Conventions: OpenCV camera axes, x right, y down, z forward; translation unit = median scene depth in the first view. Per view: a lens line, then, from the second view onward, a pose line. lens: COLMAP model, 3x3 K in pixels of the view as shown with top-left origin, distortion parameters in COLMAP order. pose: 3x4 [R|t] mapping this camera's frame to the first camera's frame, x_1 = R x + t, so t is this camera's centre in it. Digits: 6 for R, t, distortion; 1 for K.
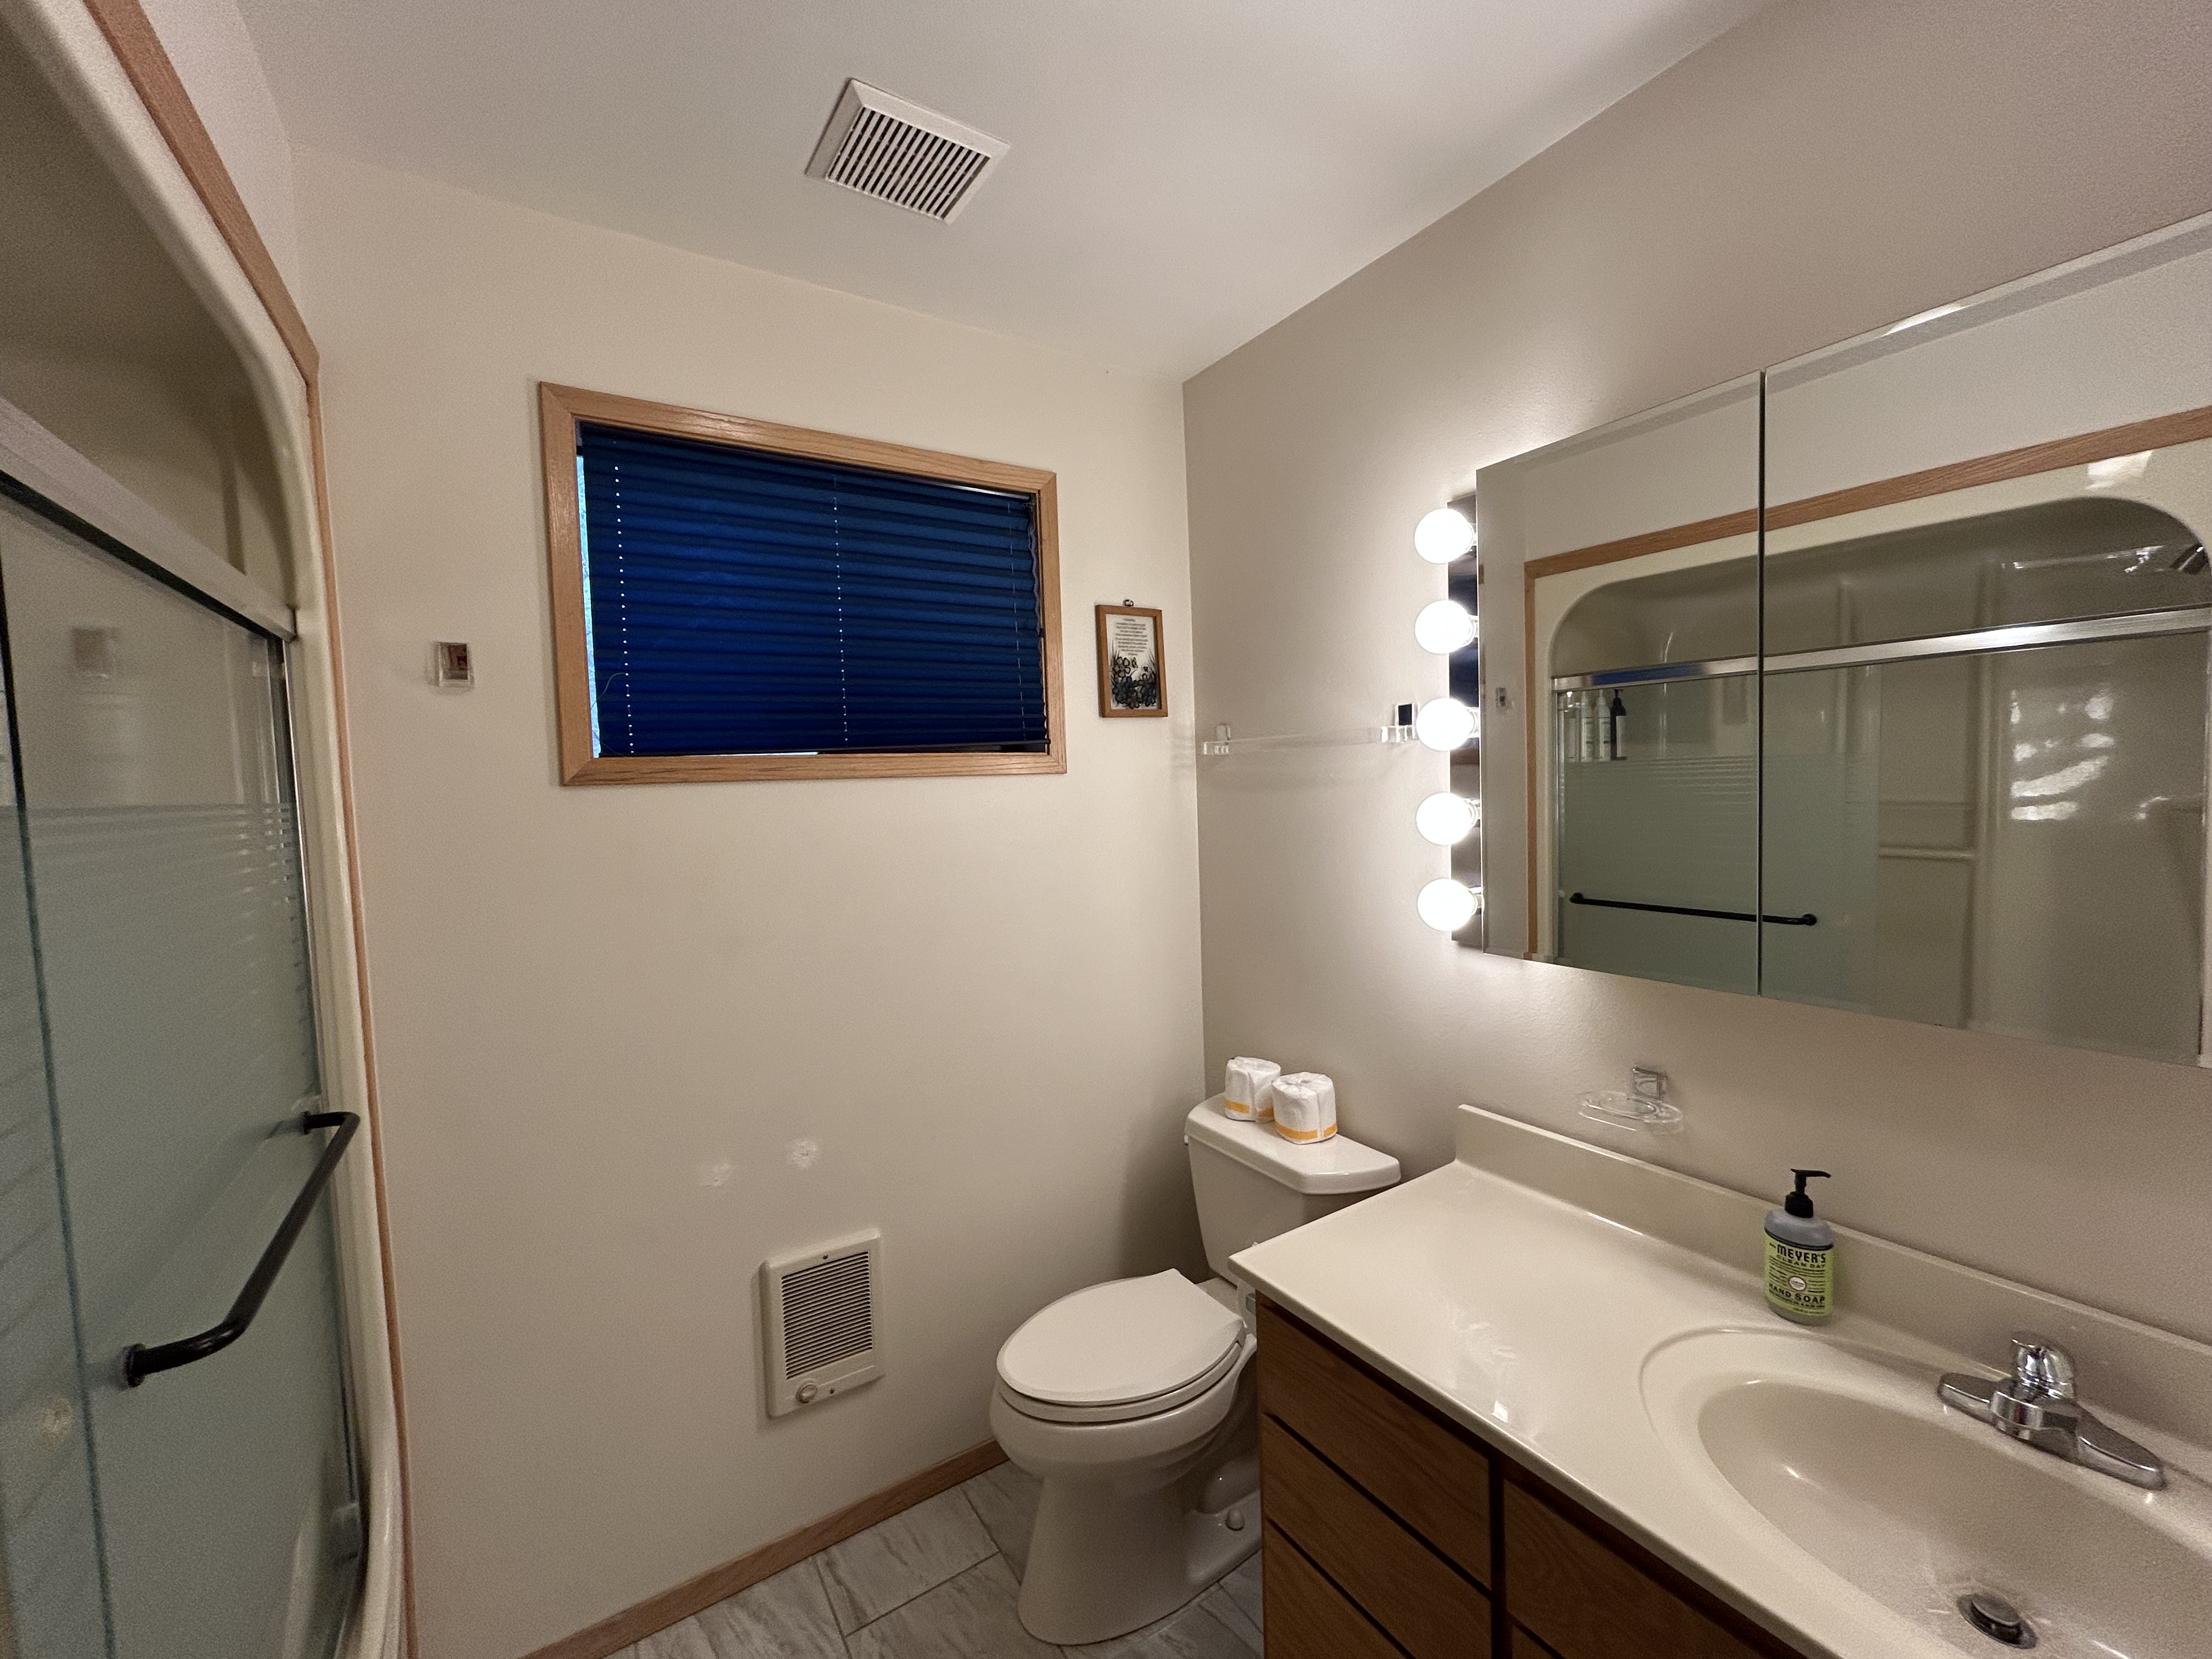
lens RADIAL K [[894.2, 0, 1107.9], [0, 894.2, 827.4], [0, 0, 1]] dist [0.009739, -0.000896]
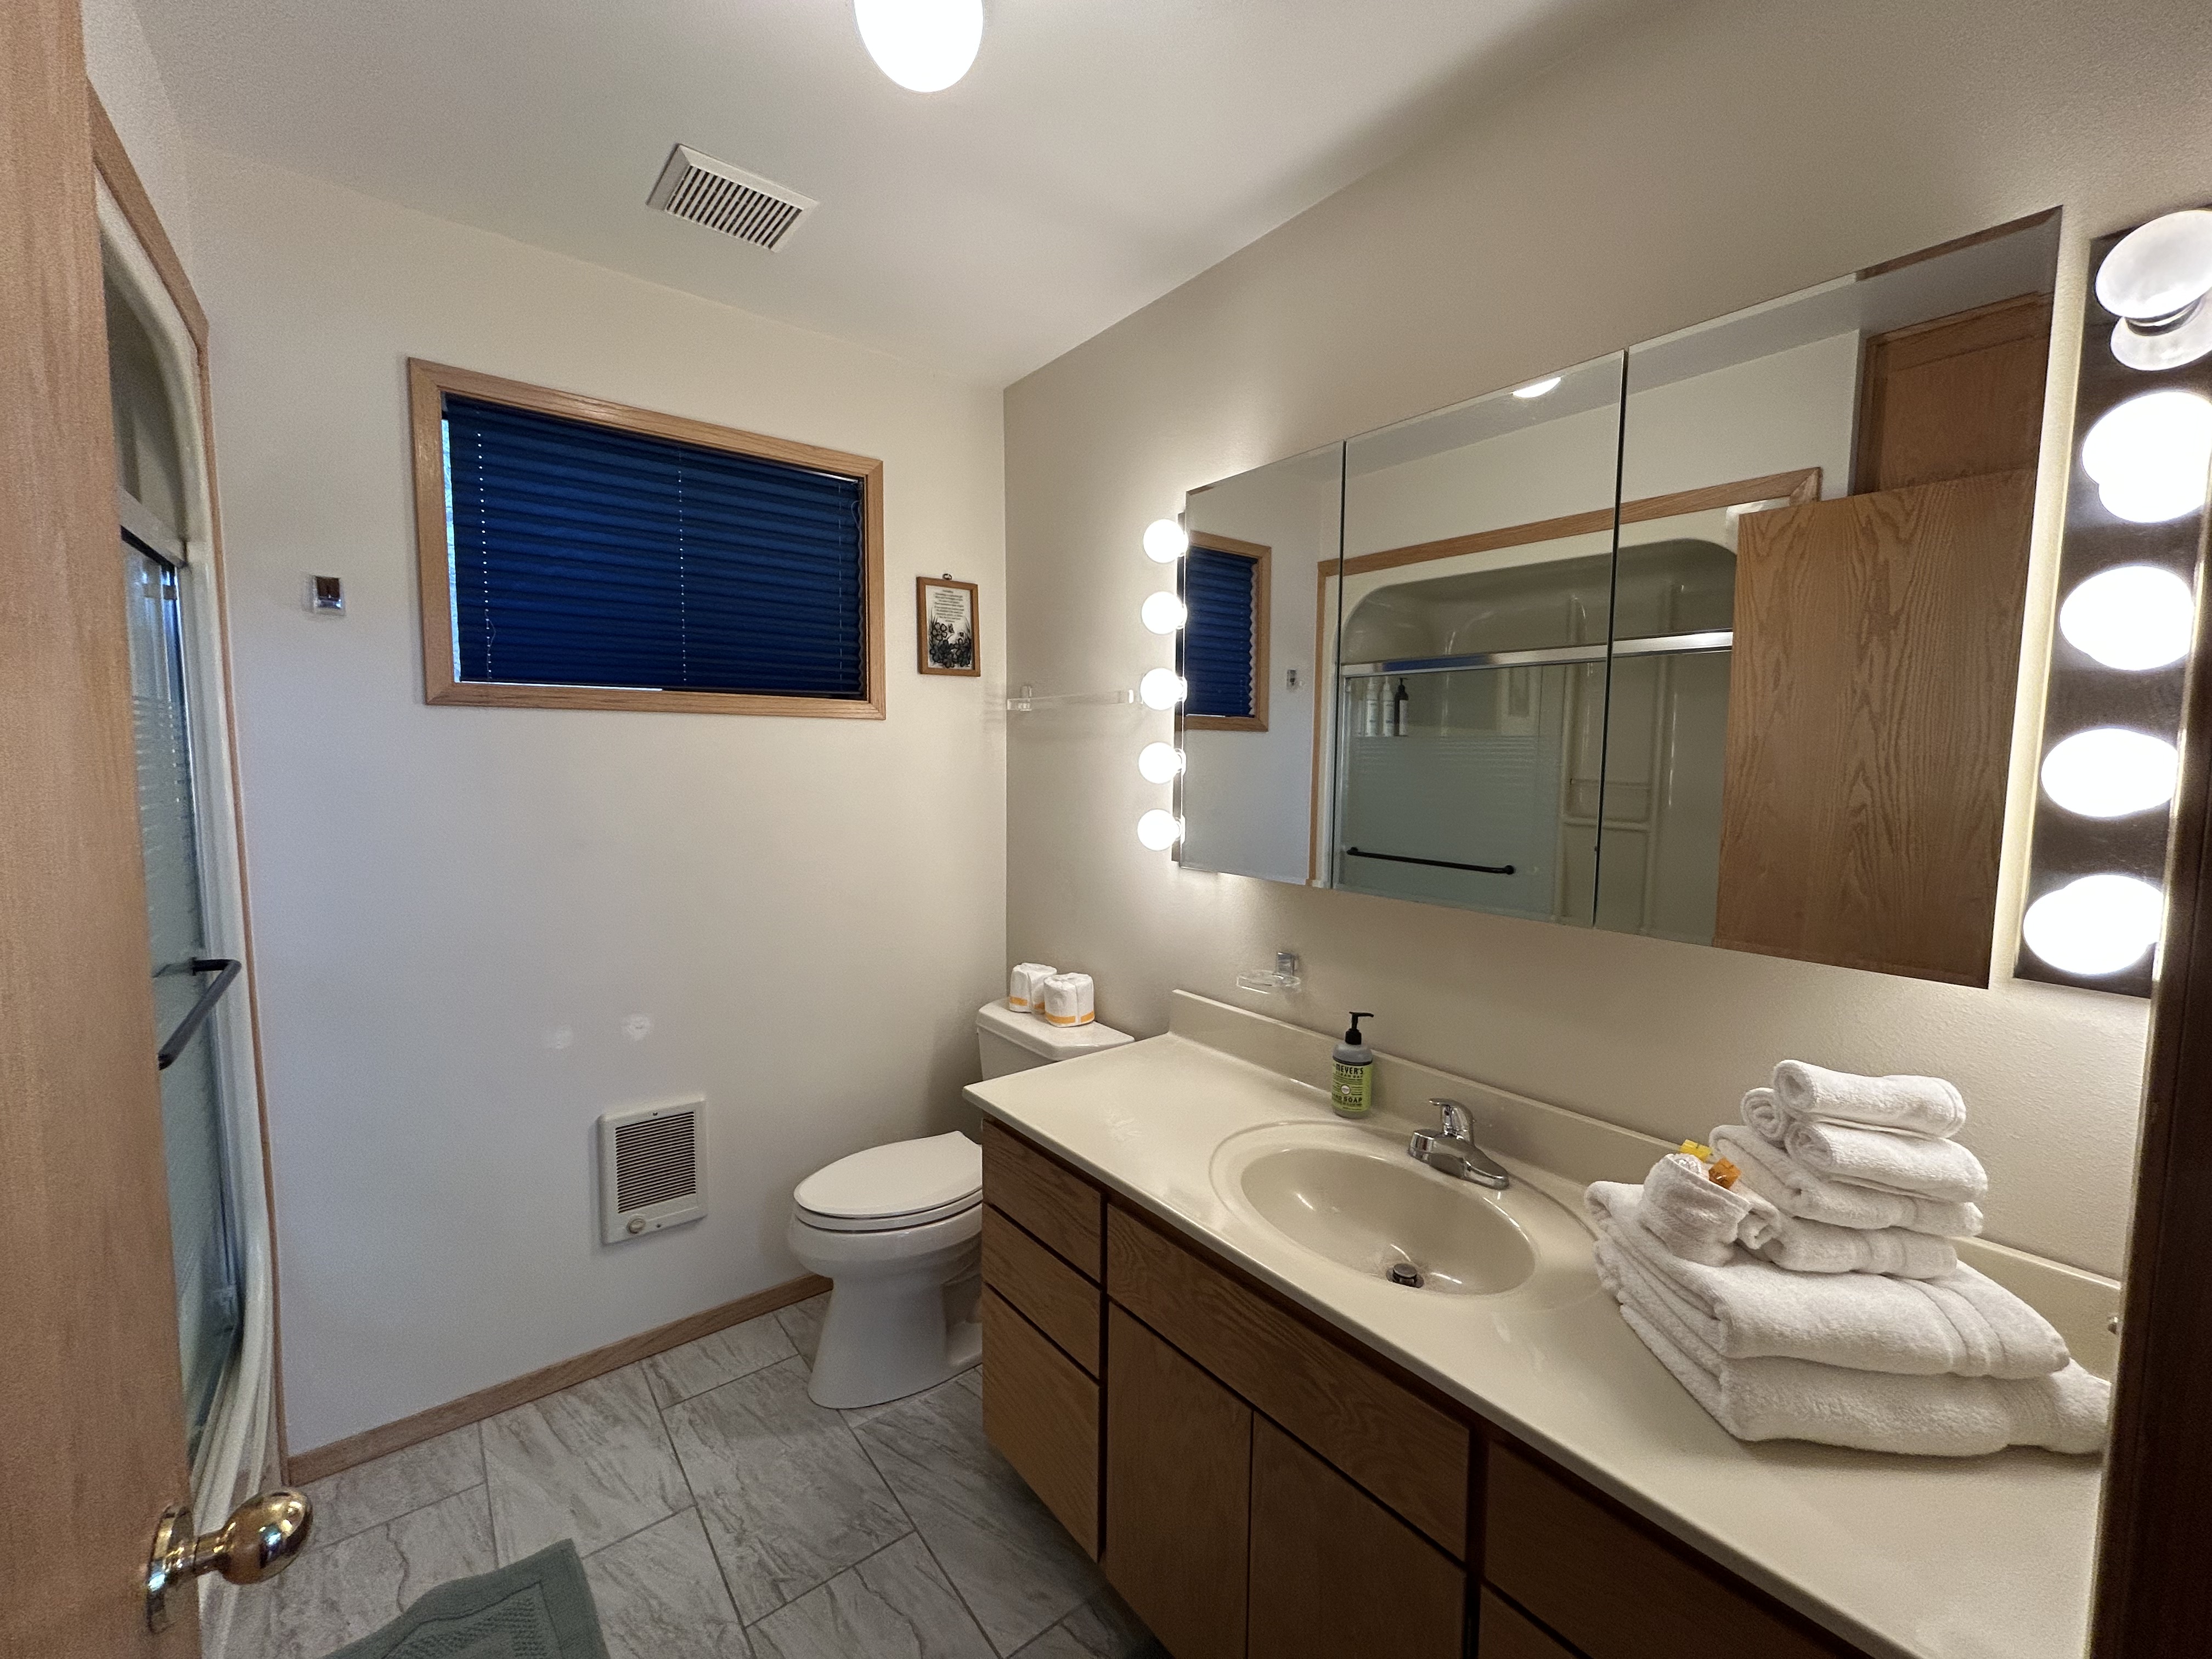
lens RADIAL K [[894.2, 0, 1107.4], [0, 894.2, 825.4], [0, 0, 1]] dist [0.009739, -0.000896]
pose [[0.994721, 0.034882, 0.096510, 0.175593], [-0.037622, 0.998935, 0.026718, 0.047536], [-0.095475, -0.030207, 0.994973, -0.265189]]
